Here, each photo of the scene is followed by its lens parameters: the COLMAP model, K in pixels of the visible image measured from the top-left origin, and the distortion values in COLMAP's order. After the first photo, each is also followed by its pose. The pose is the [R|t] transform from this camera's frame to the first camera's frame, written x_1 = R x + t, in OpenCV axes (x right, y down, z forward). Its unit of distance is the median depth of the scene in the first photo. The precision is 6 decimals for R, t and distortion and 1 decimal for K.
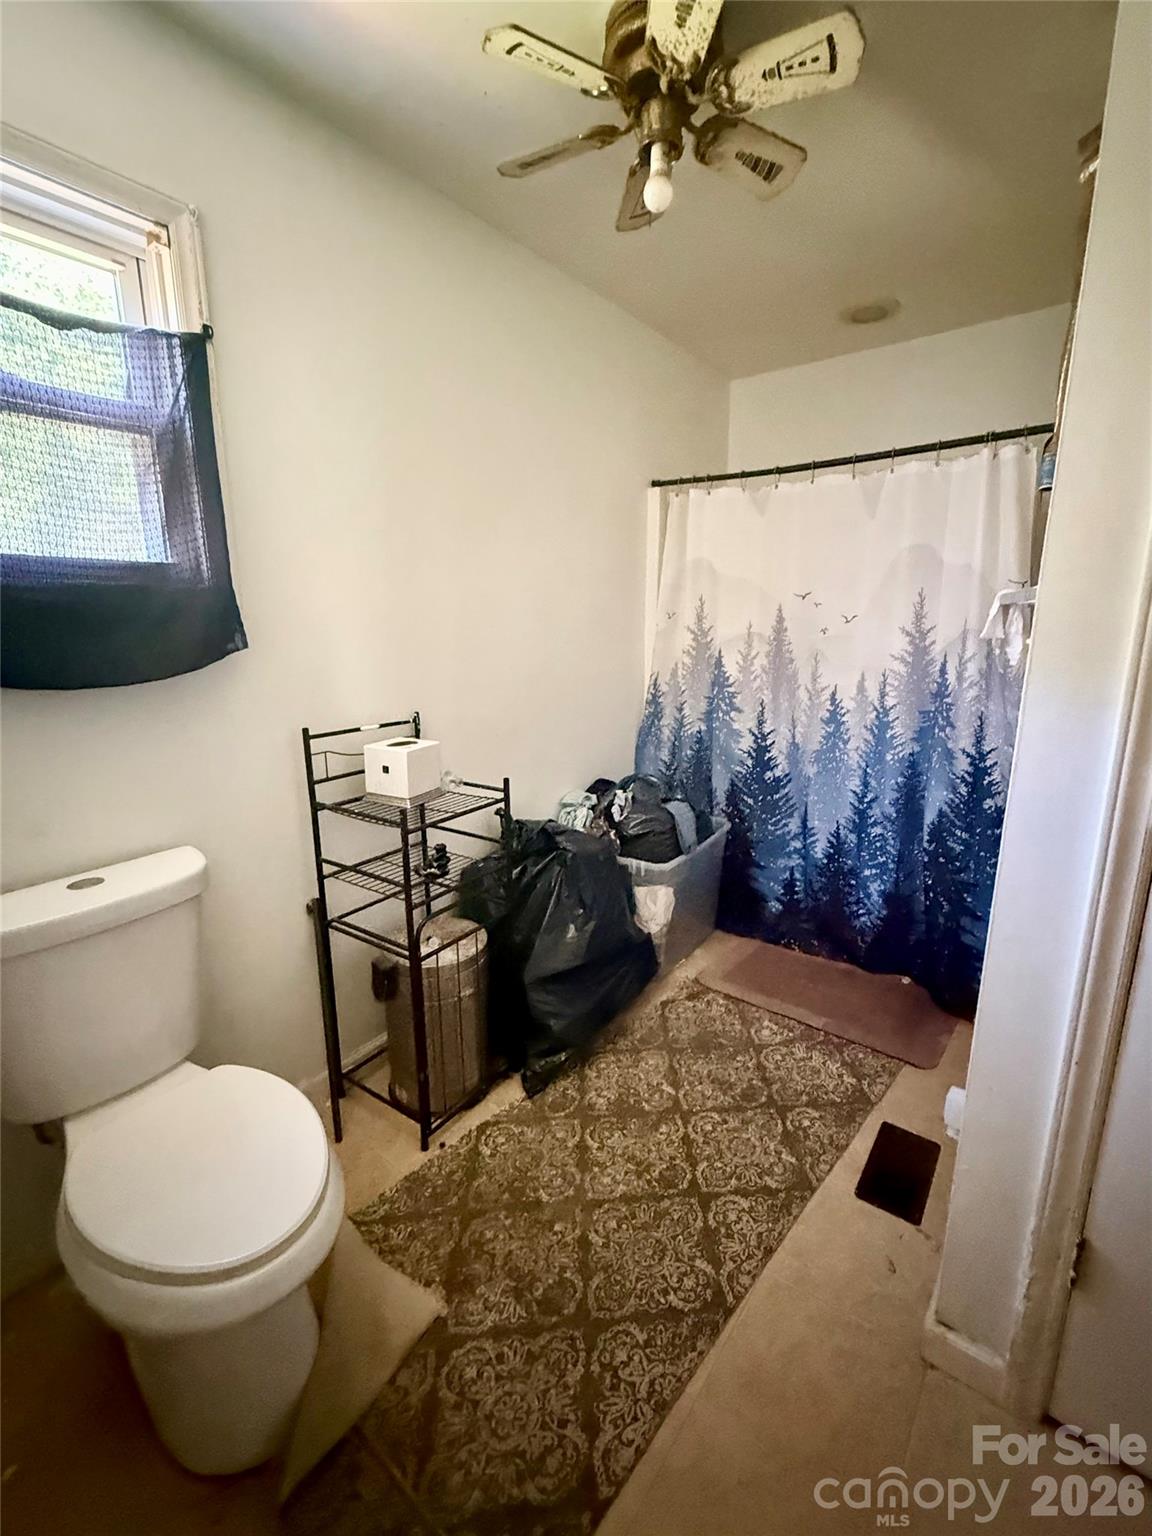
lens RADIAL K [[641.7, 0, 576.5], [0, 641.7, 764.0], [0, 0, 1]] dist [-0.001121, -0.000359]
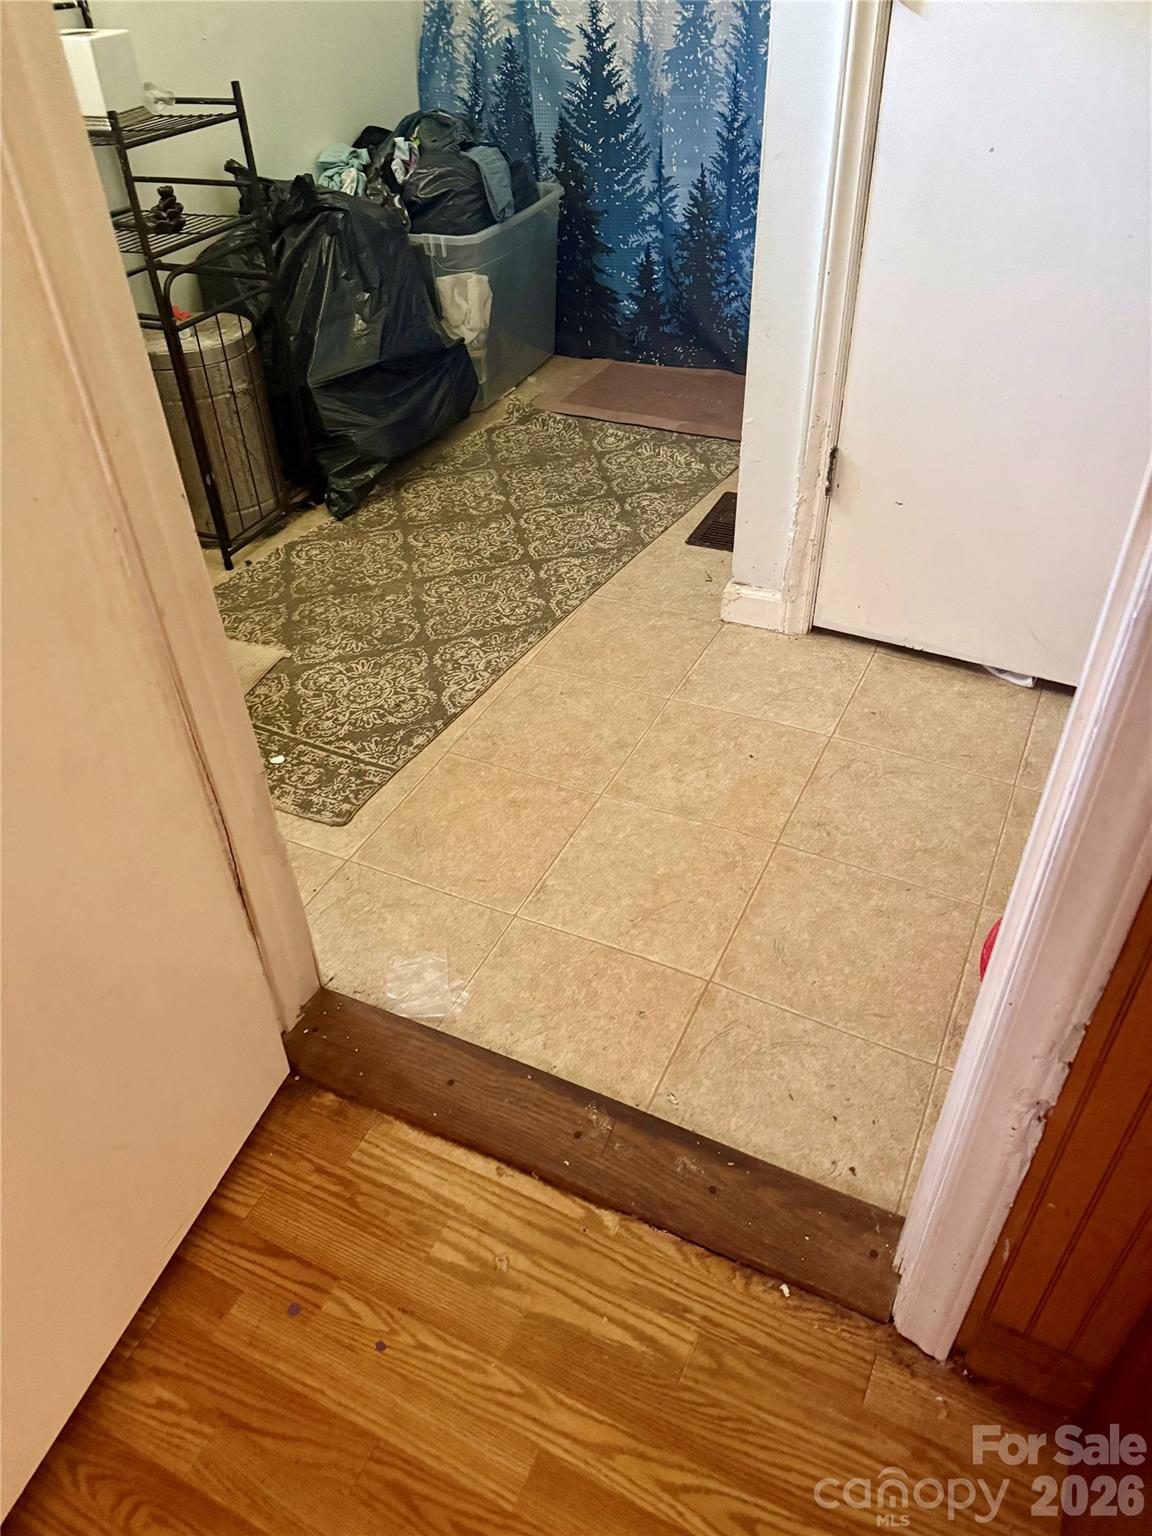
lens RADIAL K [[1109.4, 0, 568.7], [0, 1109.4, 766.1], [0, 0, 1]] dist [0.110881, -0.139125]
pose [[0.980189, -0.142091, 0.137985, -0.020412], [0.071088, 0.902630, 0.424507, 0.159659], [-0.184868, -0.406288, 0.894848, -0.436784]]
